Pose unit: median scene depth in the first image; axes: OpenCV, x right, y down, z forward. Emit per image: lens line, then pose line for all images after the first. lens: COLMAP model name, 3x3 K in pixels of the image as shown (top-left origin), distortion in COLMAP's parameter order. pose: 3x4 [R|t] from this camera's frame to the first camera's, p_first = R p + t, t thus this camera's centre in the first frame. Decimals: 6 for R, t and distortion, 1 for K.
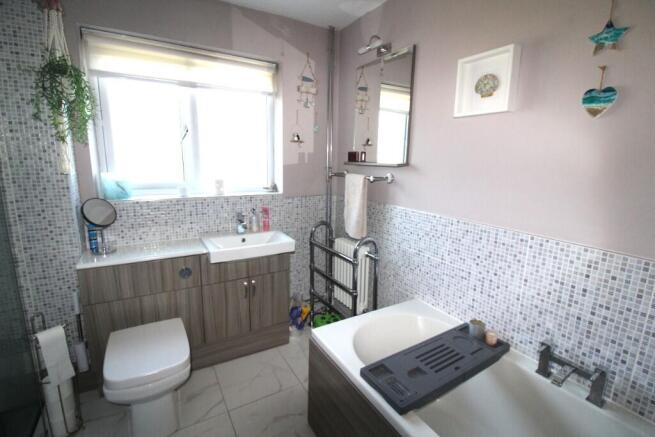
lens RADIAL K [[302.7, 0, 329.6], [0, 302.7, 216.9], [0, 0, 1]] dist [-0.010382, -0.005373]
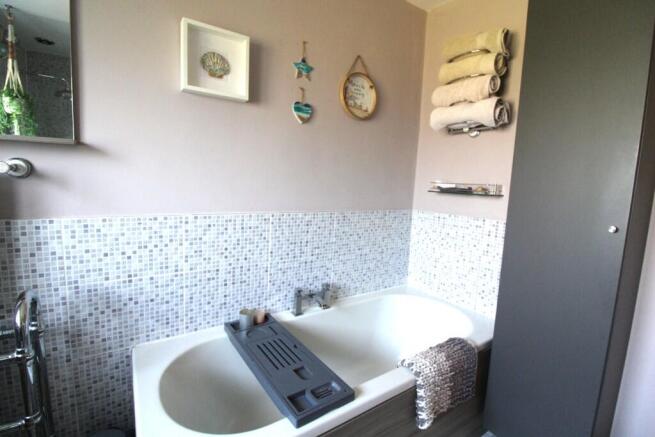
lens RADIAL K [[302.7, 0, 327.5], [0, 302.7, 218.2], [0, 0, 1]] dist [-0.010382, -0.005373]
pose [[-0.061347, -0.148460, 0.987014, -0.485495], [0.146150, 0.976882, 0.156020, -0.068756], [-0.987358, 0.153823, -0.038232, 0.766399]]
